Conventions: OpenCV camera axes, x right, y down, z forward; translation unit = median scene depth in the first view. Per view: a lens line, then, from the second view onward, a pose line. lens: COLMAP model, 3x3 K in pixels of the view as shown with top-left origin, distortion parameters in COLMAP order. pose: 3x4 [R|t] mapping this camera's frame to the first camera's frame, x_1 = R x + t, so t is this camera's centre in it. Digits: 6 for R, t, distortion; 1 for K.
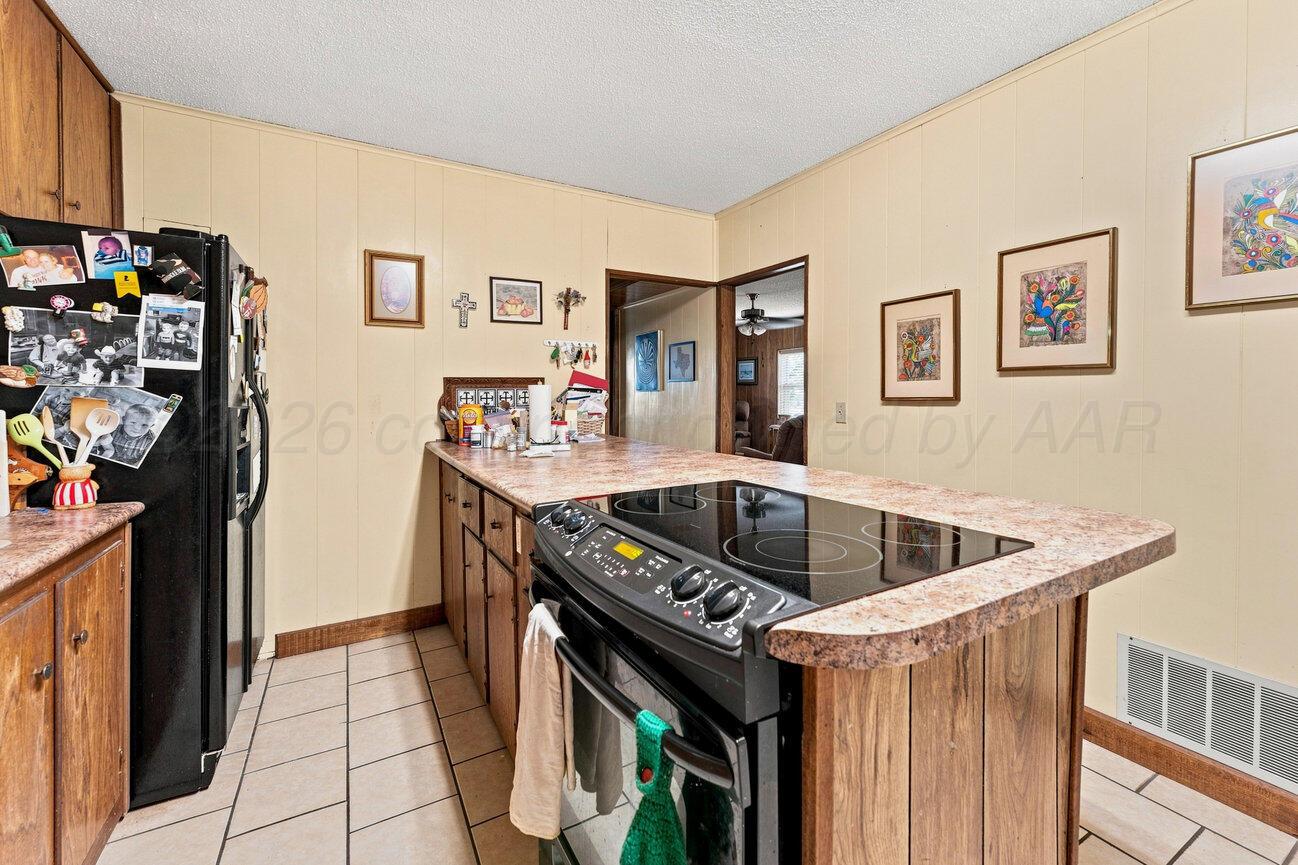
lens RADIAL K [[542.1, 0, 658.8], [0, 542.1, 399.1], [0, 0, 1]] dist [0.002897, -0.000373]
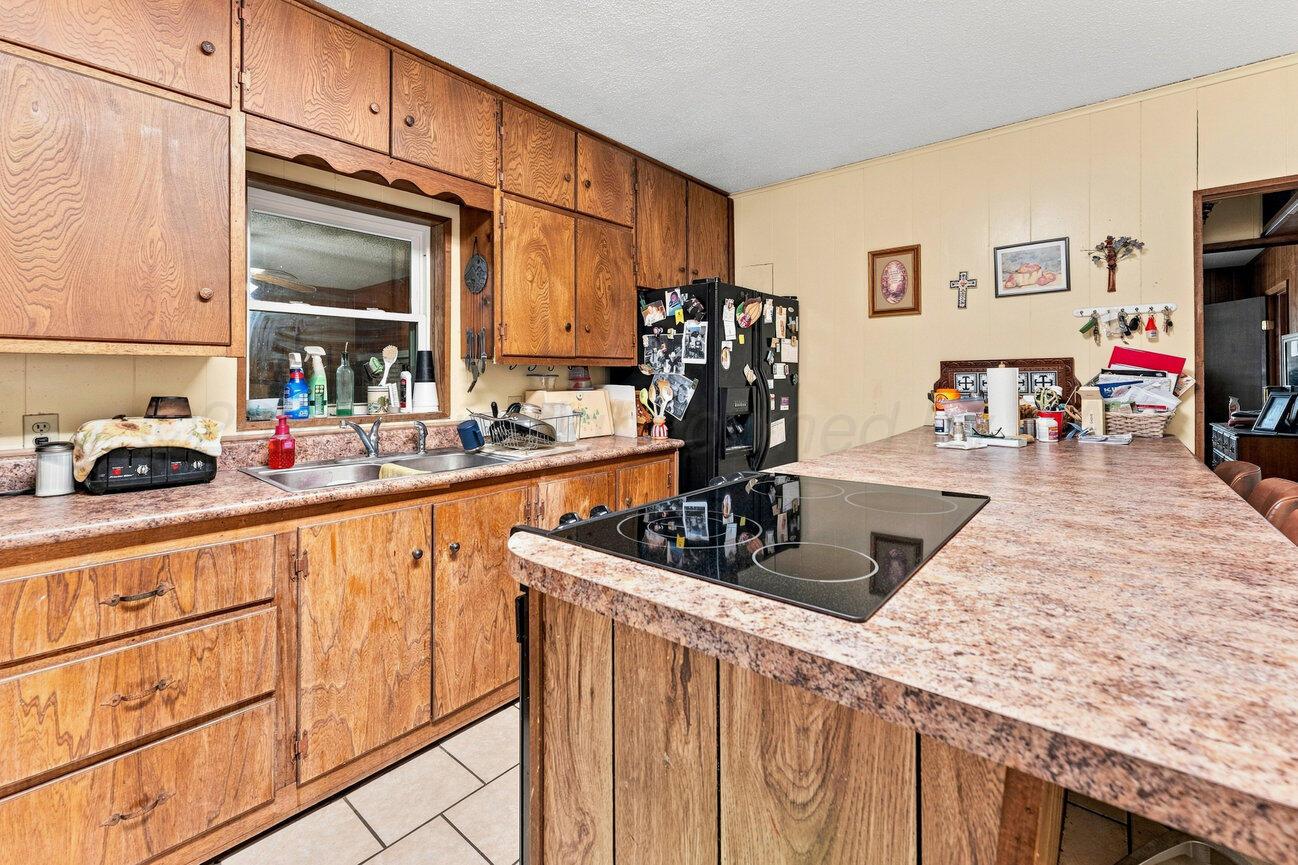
lens RADIAL K [[542.1, 0, 643.3], [0, 542.1, 375.3], [0, 0, 1]] dist [0.002897, -0.000373]
pose [[0.333633, -0.003766, -0.942696, 0.645681], [-0.009137, 0.999932, -0.007228, -0.005407], [0.942659, 0.011025, 0.333576, 0.296125]]
